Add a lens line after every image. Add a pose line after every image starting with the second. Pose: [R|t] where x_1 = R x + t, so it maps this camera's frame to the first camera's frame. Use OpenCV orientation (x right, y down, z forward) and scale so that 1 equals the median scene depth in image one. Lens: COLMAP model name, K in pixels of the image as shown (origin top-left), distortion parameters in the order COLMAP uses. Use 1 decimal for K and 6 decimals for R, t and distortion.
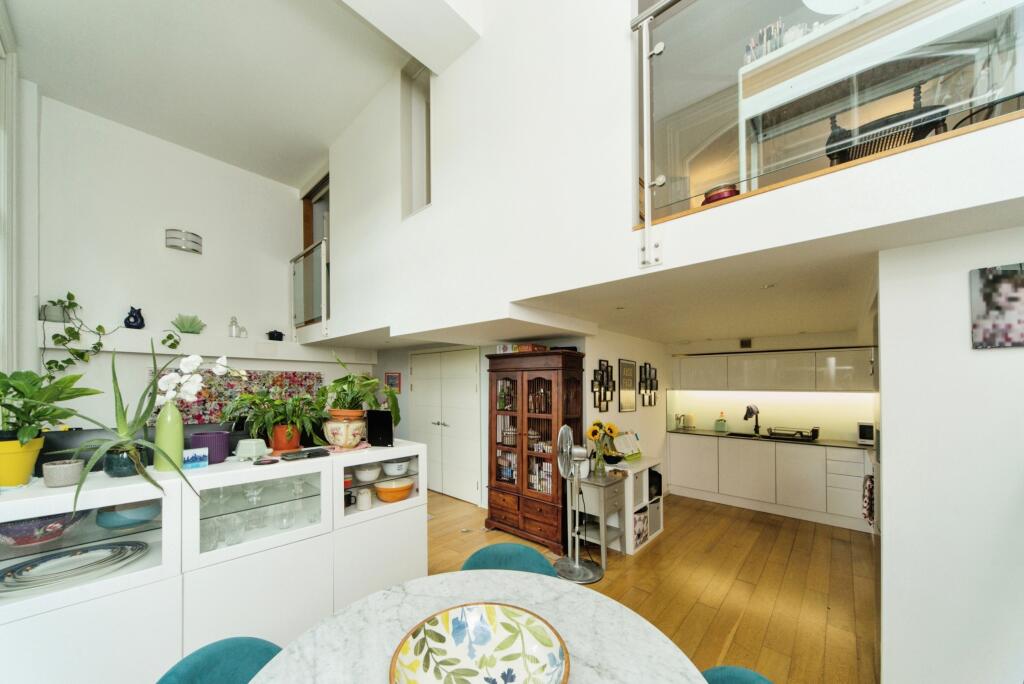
lens RADIAL K [[350.9, 0, 506.9], [0, 350.9, 380.0], [0, 0, 1]] dist [0.000655, -0.000365]
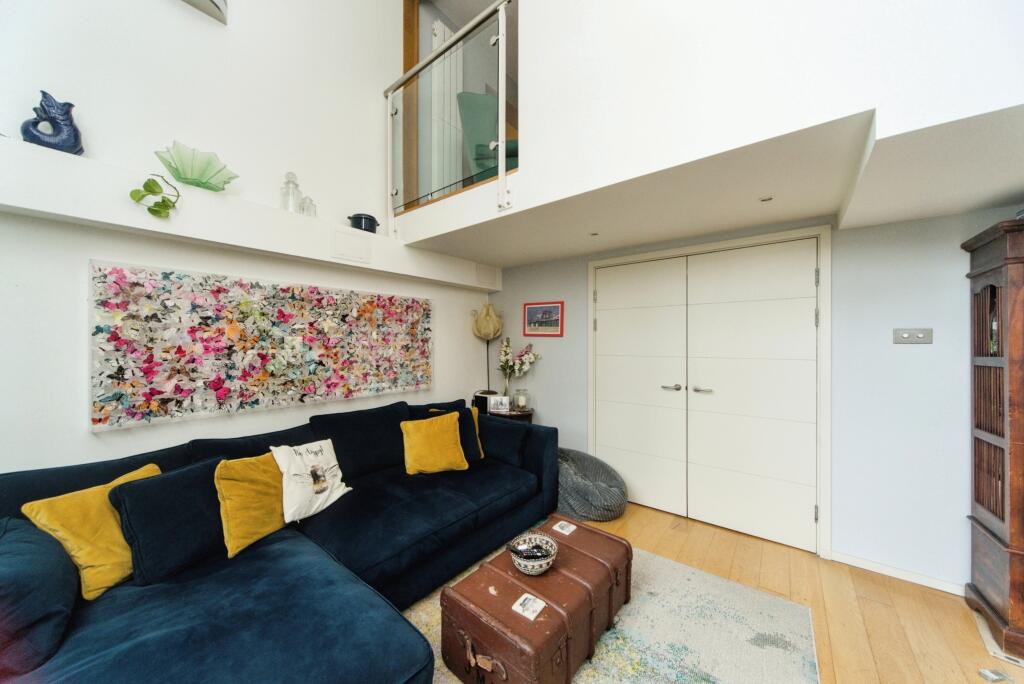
lens RADIAL K [[350.9, 0, 516.4], [0, 350.9, 336.7], [0, 0, 1]] dist [0.000655, -0.000365]
pose [[0.996950, -0.006516, 0.077764, -0.589303], [0.006704, 0.999975, -0.002148, 0.053635], [-0.077748, 0.002663, 0.996969, 0.580262]]
